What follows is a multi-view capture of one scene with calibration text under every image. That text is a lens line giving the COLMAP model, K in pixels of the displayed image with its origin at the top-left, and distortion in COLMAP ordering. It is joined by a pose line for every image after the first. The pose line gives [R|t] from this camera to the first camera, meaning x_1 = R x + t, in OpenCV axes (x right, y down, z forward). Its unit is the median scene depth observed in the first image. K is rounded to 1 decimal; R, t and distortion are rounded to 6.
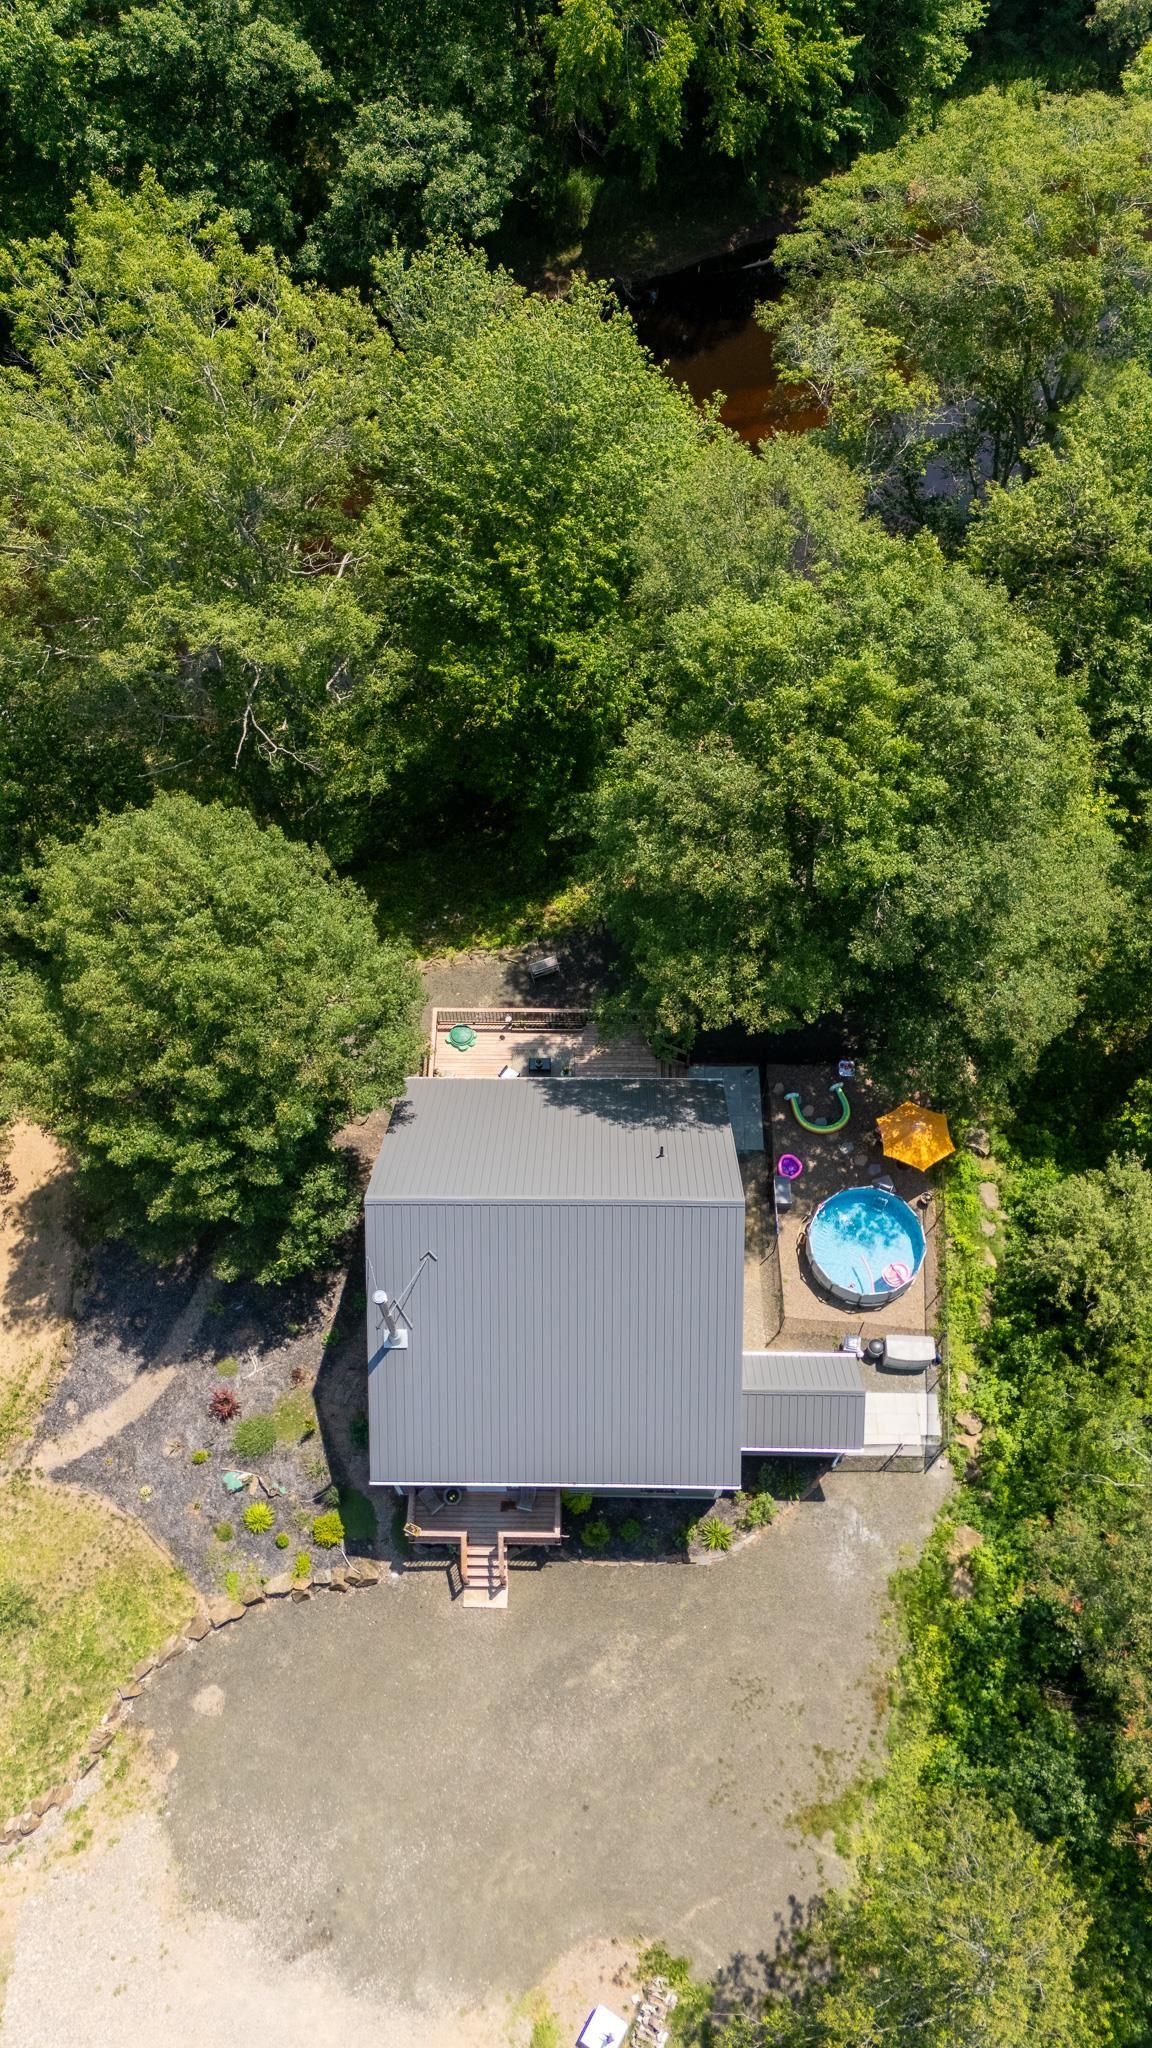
lens RADIAL K [[1533.7, 0, 577.0], [0, 1533.7, 1024.5], [0, 0, 1]] dist [0.051476, -0.031694]
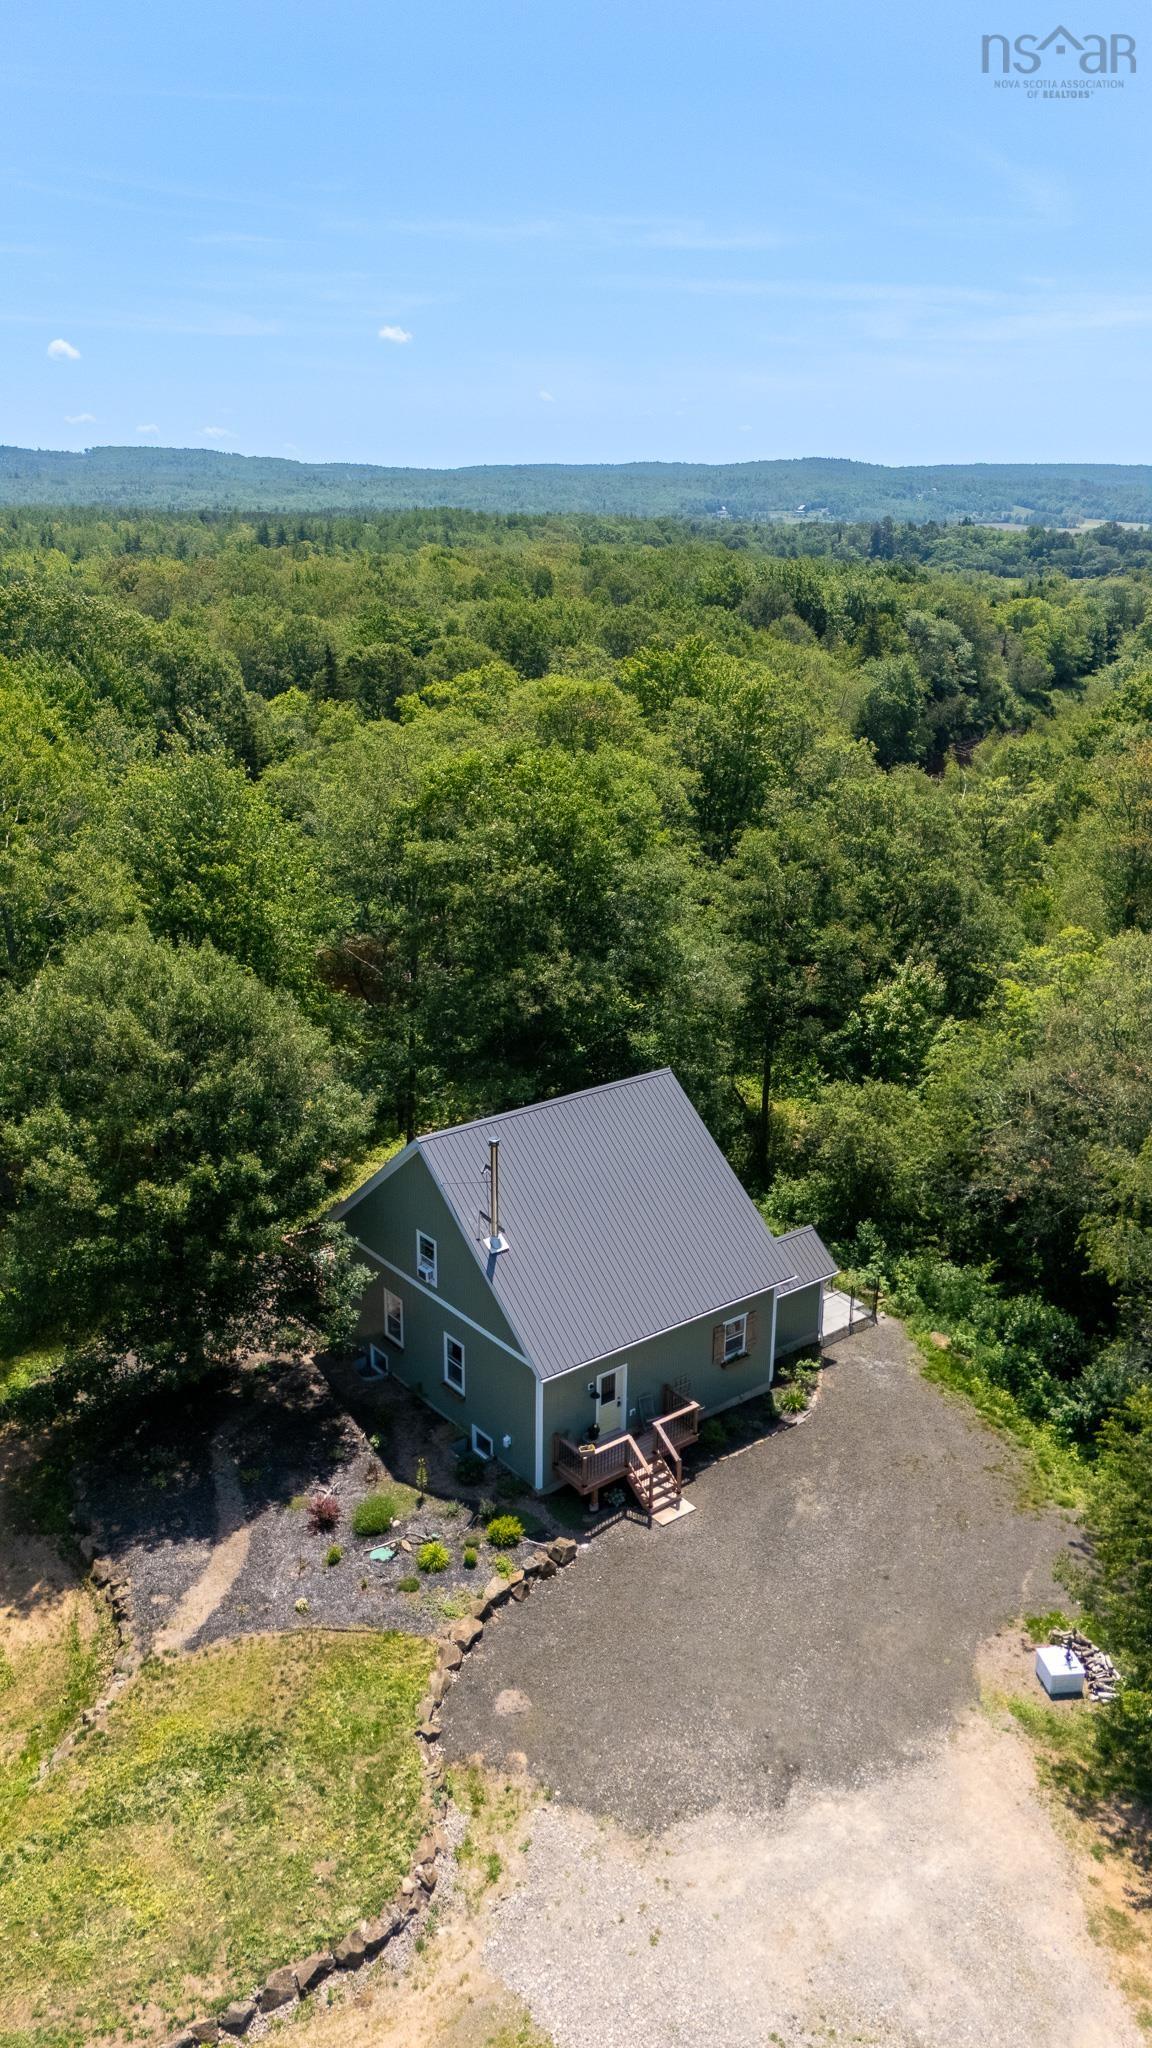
lens RADIAL K [[1533.7, 0, 571.2], [0, 1533.7, 1022.0], [0, 0, 1]] dist [0.051476, -0.031694]
pose [[0.775124, -0.179045, 0.605909, -0.653915], [0.541426, 0.682513, -0.490952, 0.610736], [-0.325638, 0.708603, 0.625972, 0.188669]]
